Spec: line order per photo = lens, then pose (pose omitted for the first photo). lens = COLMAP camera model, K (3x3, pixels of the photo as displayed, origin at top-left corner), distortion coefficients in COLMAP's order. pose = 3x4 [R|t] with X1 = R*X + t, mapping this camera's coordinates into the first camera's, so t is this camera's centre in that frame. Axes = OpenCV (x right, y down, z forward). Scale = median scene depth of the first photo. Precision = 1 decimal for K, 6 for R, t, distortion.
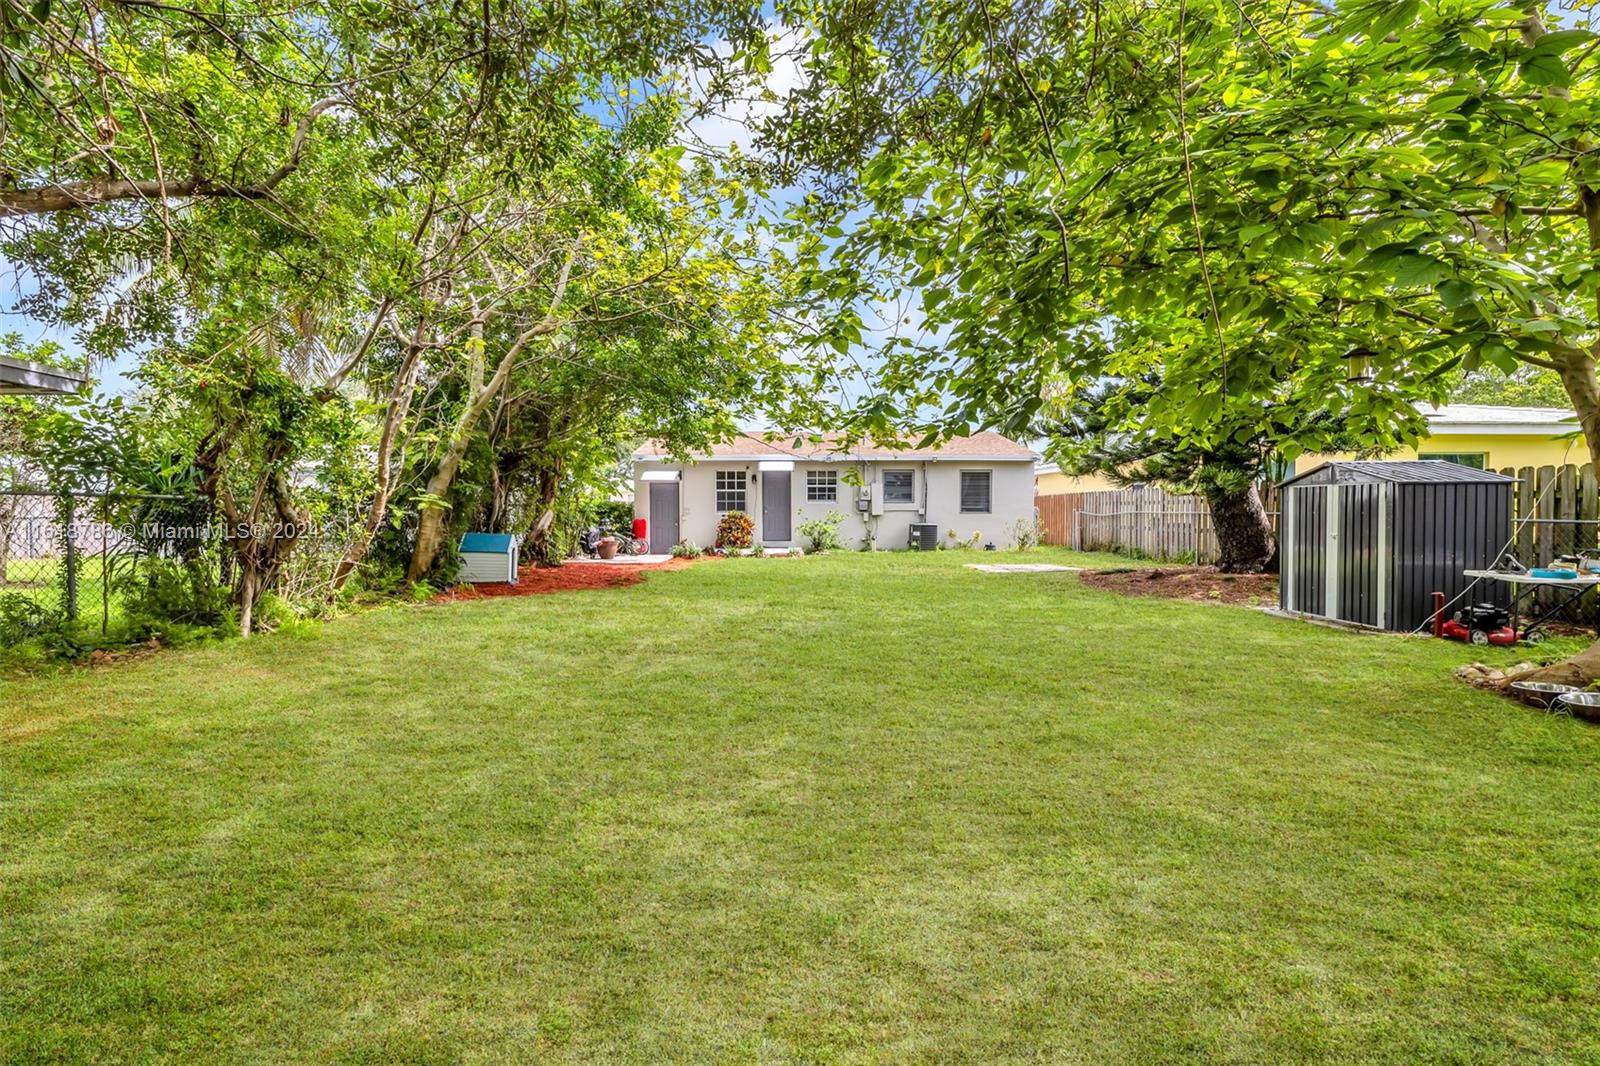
lens RADIAL K [[723.7, 0, 800.0], [0, 723.7, 533.0], [0, 0, 1]] dist [0.001572, 0.000147]
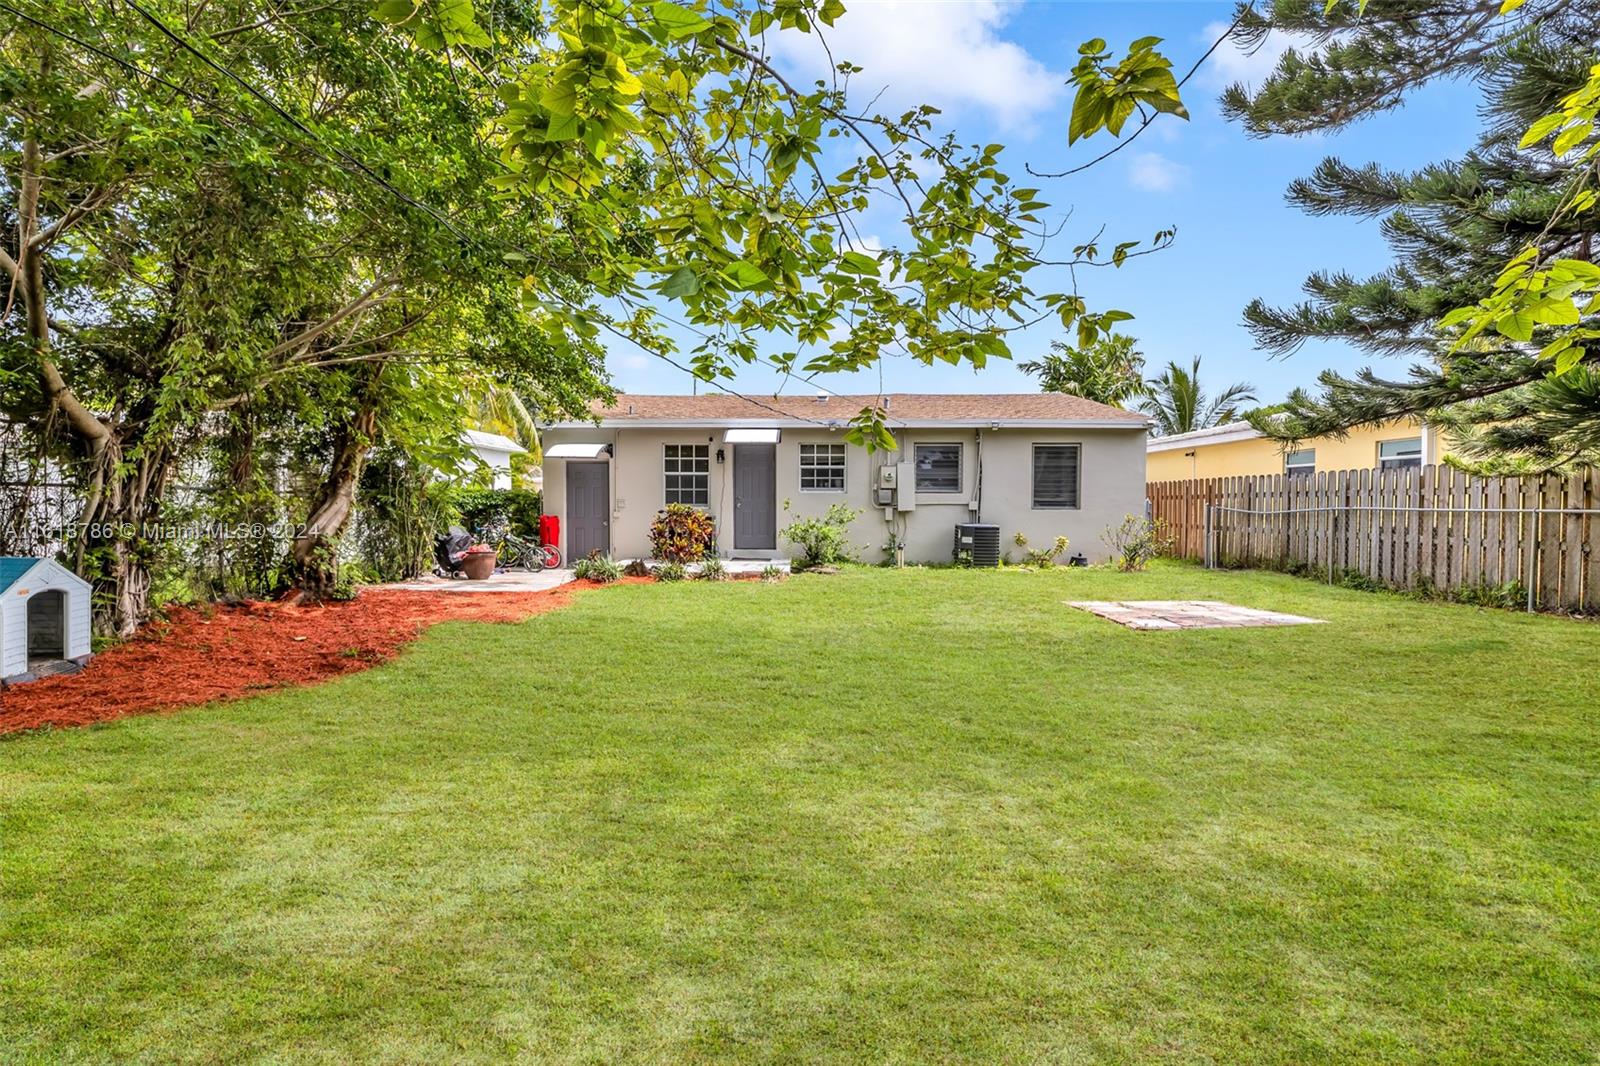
lens RADIAL K [[723.7, 0, 800.0], [0, 723.7, 533.0], [0, 0, 1]] dist [0.001572, 0.000147]
pose [[0.999732, 0.004176, -0.022750, 0.025215], [-0.004002, 0.999962, 0.007716, -0.009361], [0.022782, -0.007622, 0.999711, 0.337555]]
